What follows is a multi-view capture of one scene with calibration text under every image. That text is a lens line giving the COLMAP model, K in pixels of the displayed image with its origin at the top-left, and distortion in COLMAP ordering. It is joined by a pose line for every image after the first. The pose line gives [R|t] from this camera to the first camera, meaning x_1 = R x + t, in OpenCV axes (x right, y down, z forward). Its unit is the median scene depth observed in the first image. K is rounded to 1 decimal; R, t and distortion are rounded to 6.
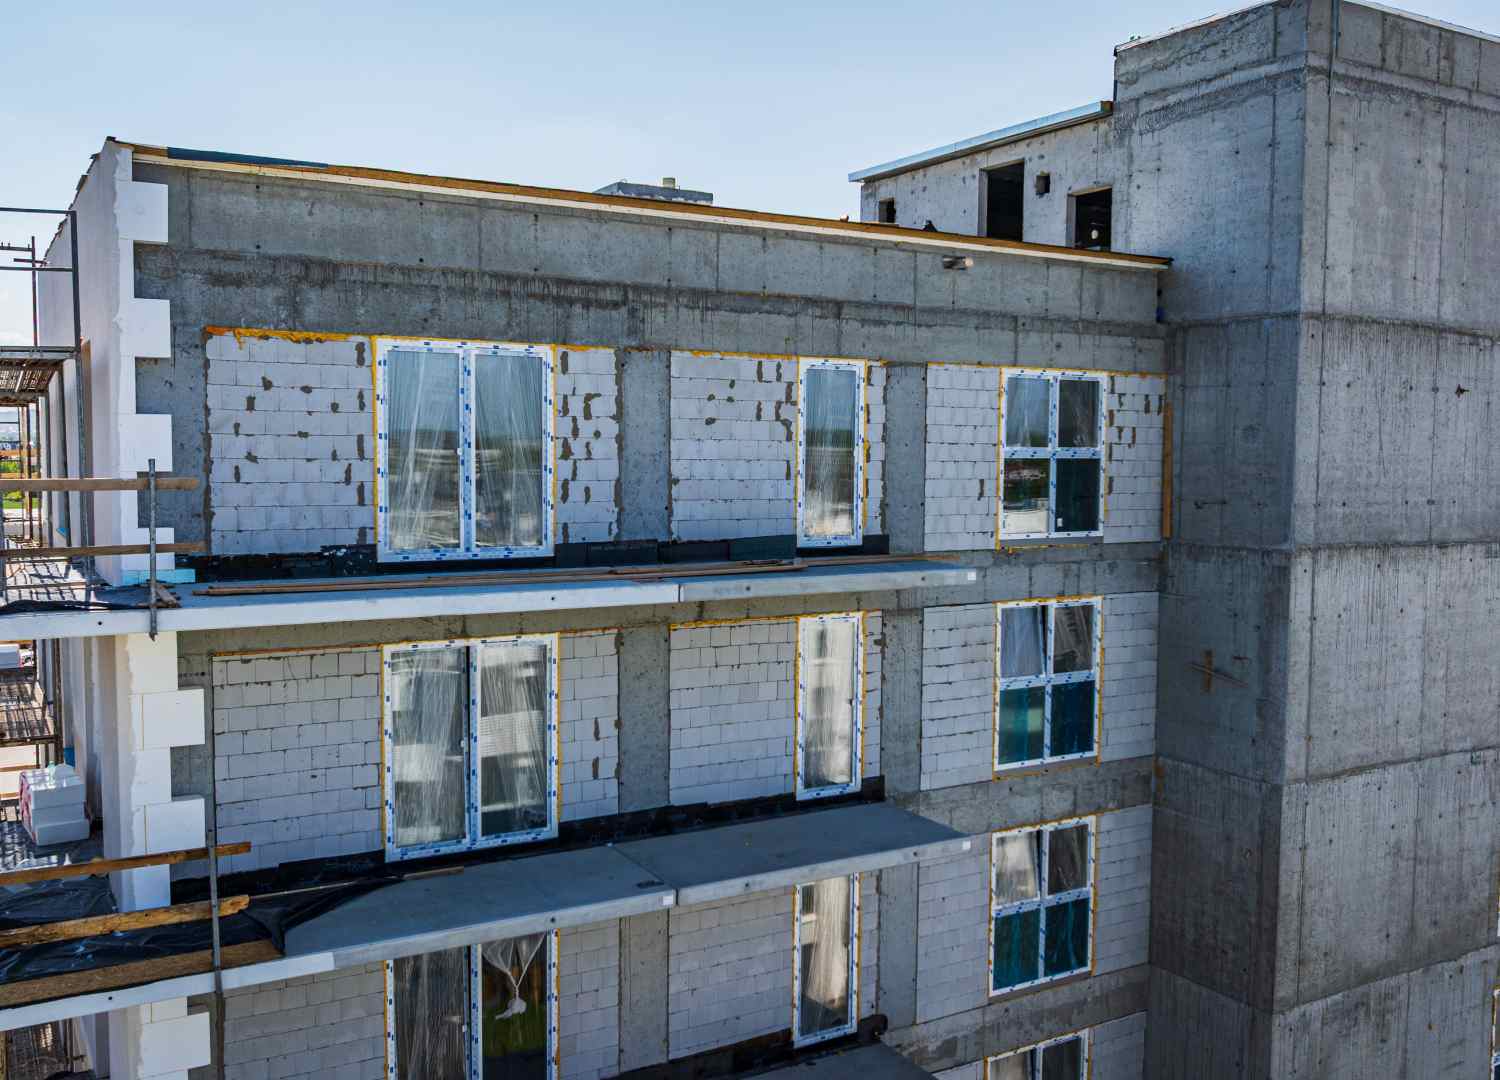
lens RADIAL K [[1380.9, 0, 753.7], [0, 1380.9, 542.6], [0, 0, 1]] dist [-0.029295, 0.000000]
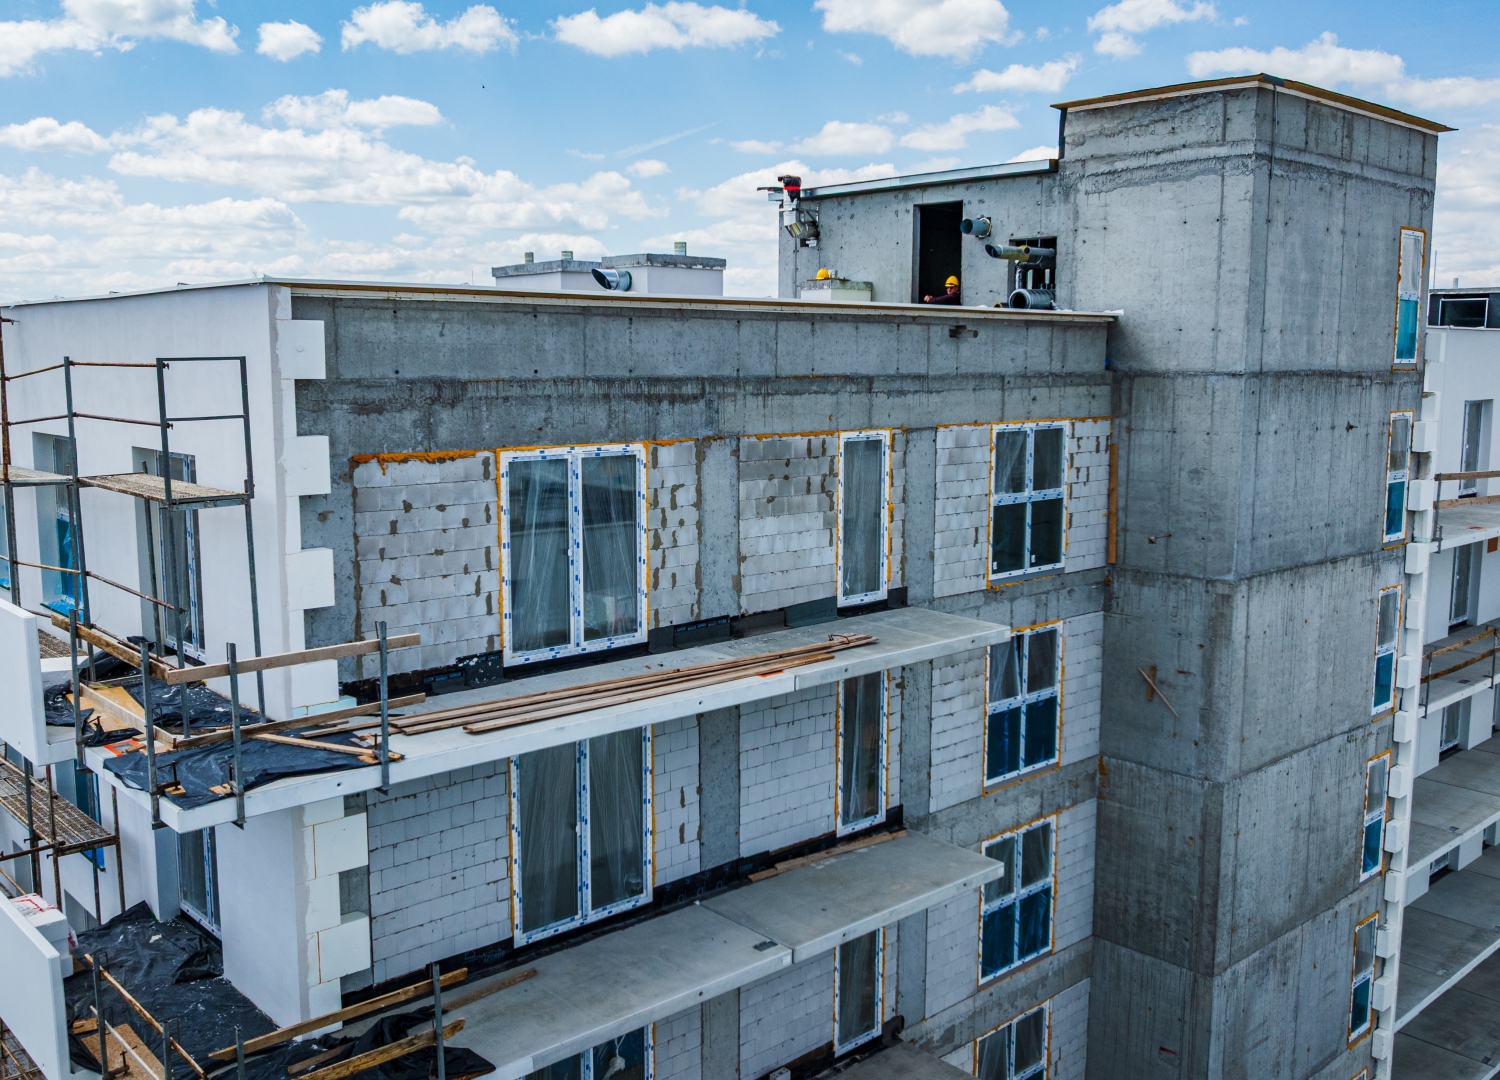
lens RADIAL K [[1380.9, 0, 751.7], [0, 1380.9, 538.3], [0, 0, 1]] dist [-0.029295, 0.000000]
pose [[0.978471, -0.033784, 0.203602, -0.231647], [0.020237, 0.997463, 0.068254, -0.115530], [-0.205391, -0.062665, 0.976672, -0.031106]]
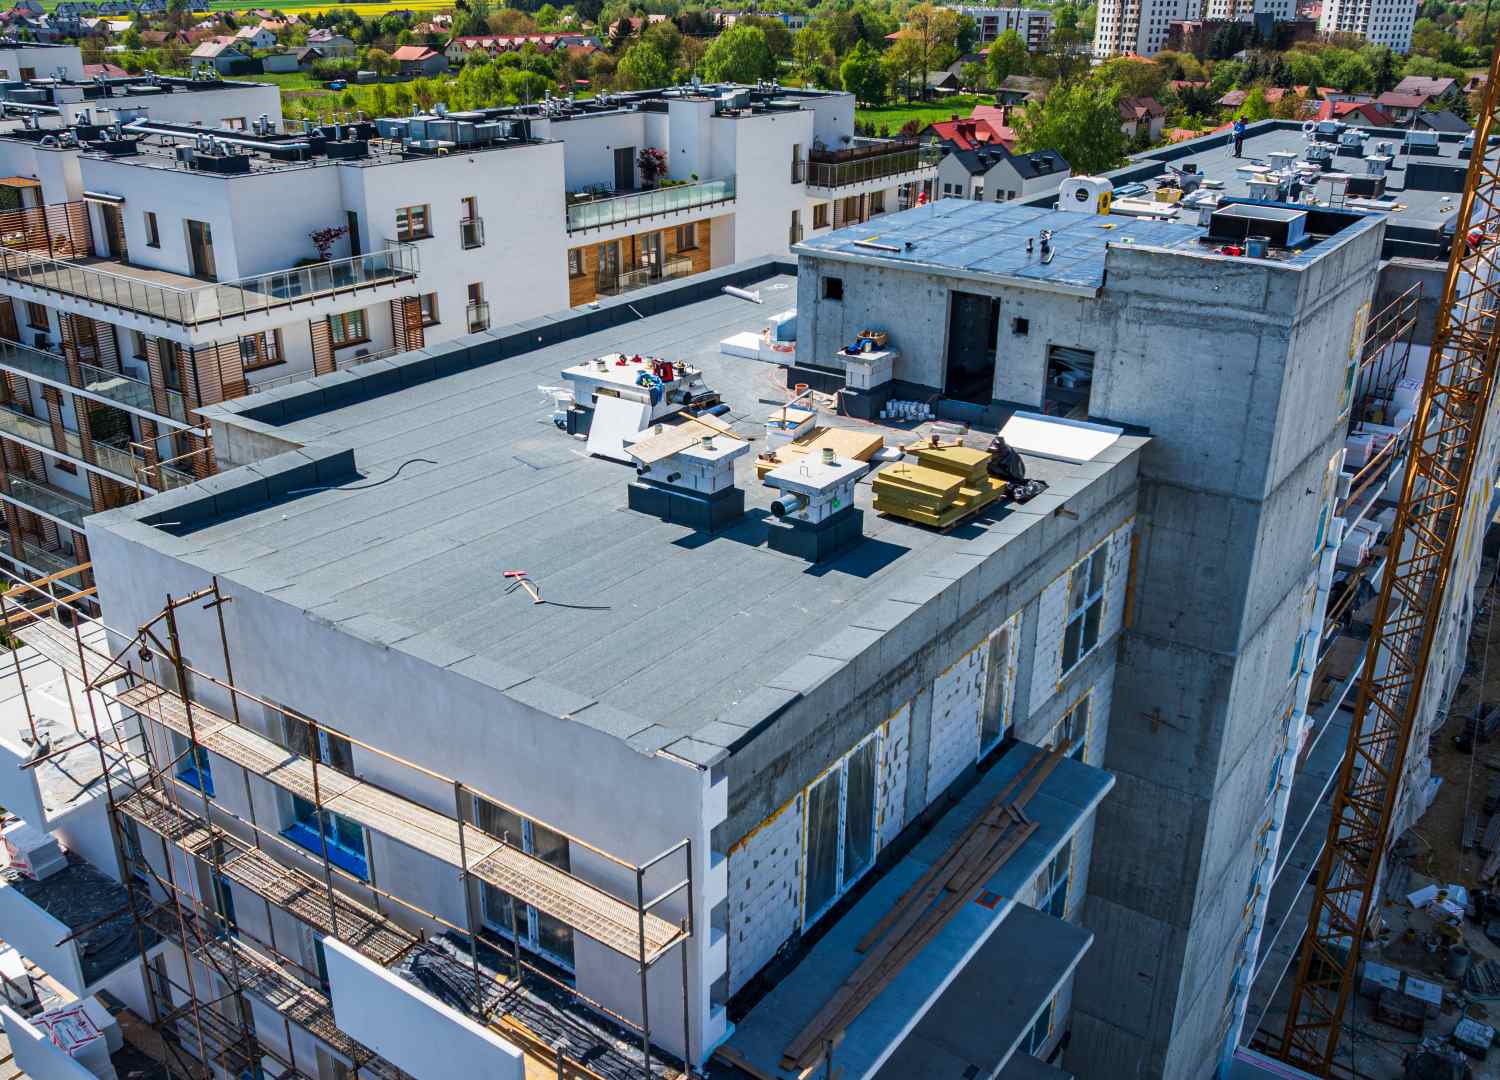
lens RADIAL K [[1380.9, 0, 750.0], [0, 1380.9, 542.4], [0, 0, 1]] dist [-0.029295, 0.000000]
pose [[0.911632, -0.160553, 0.378352, -0.576569], [0.024433, 0.940088, 0.340056, -0.595191], [-0.410281, -0.300761, 0.860937, 0.024201]]
